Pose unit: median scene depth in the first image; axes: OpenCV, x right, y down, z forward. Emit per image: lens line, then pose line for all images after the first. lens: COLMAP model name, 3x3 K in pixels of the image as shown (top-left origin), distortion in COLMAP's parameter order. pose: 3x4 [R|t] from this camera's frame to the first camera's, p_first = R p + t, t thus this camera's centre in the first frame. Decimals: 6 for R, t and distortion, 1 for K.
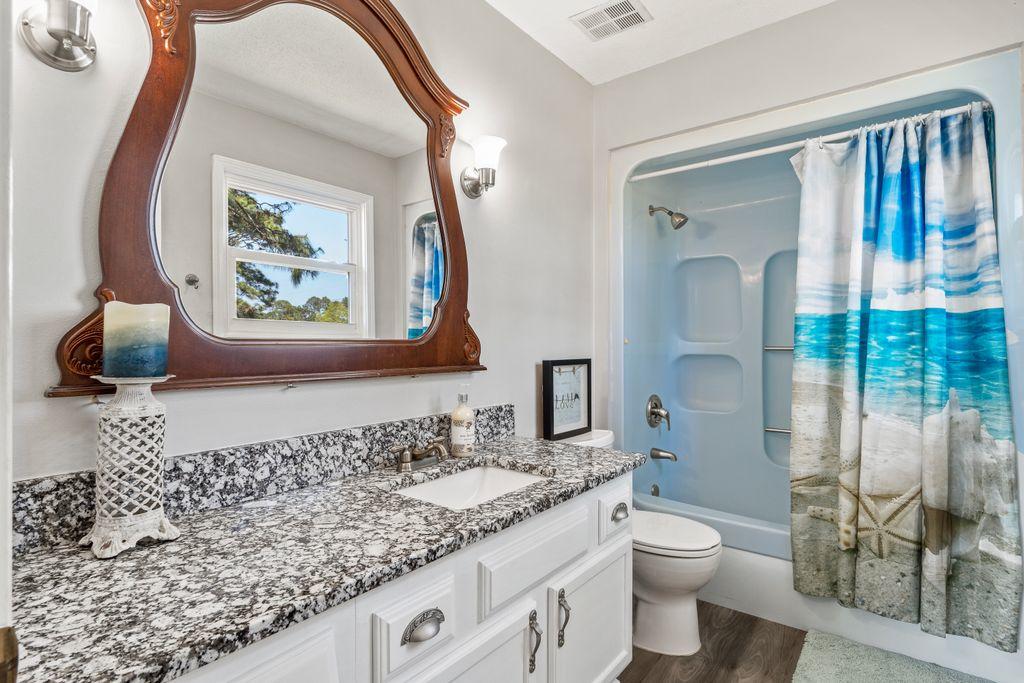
lens RADIAL K [[523.6, 0, 505.5], [0, 523.6, 337.7], [0, 0, 1]] dist [-0.007369, 0.001463]
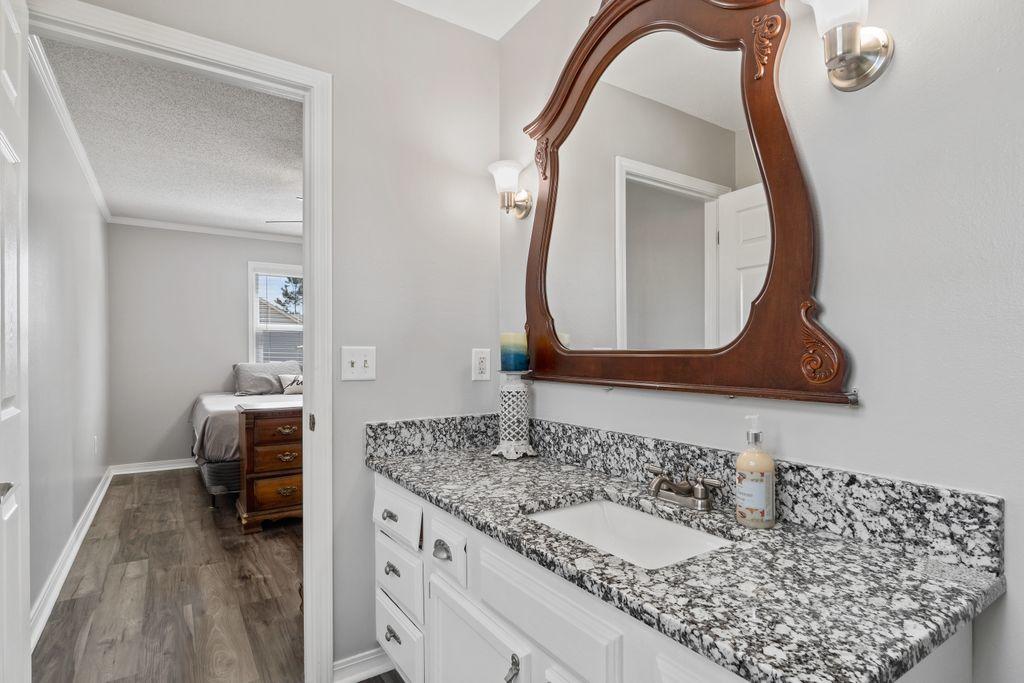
lens RADIAL K [[523.6, 0, 510.9], [0, 523.6, 346.4], [0, 0, 1]] dist [-0.007369, 0.001463]
pose [[-0.319863, -0.007065, -0.947437, 0.861222], [0.011715, 0.999866, -0.011411, 0.005168], [0.947391, -0.014749, -0.319738, 1.229634]]
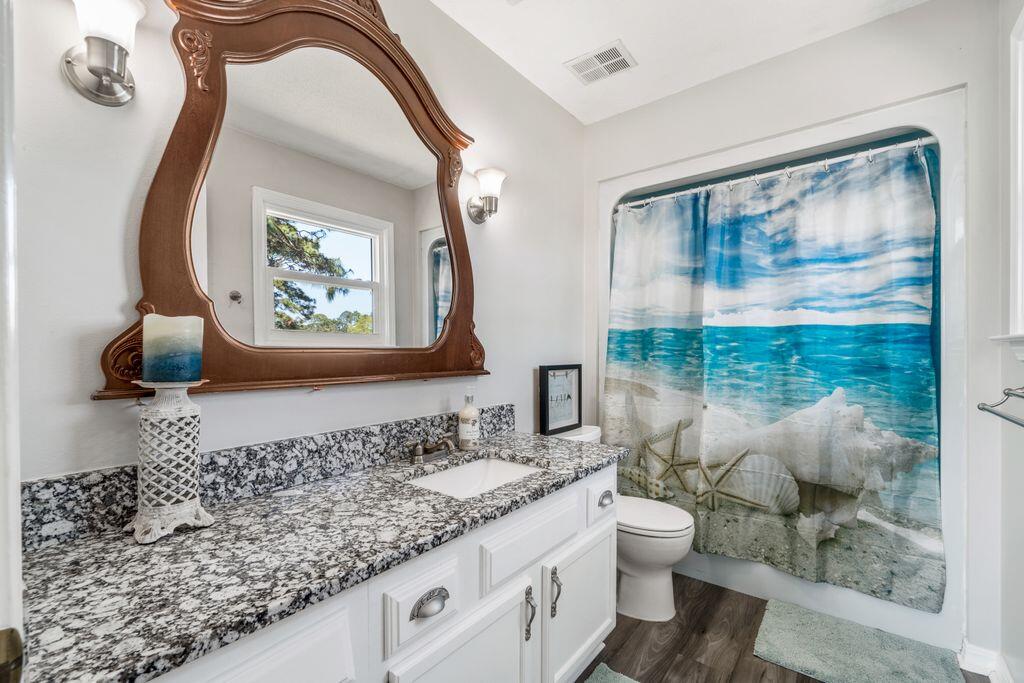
lens RADIAL K [[444.7, 0, 507.4], [0, 444.7, 356.2], [0, 0, 1]] dist [-0.004907, 0.000893]
pose [[0.999987, -0.000014, -0.005079, 0.010539], [0.000132, 0.999728, 0.023301, -0.001296], [0.005077, -0.023302, 0.999716, 0.042274]]
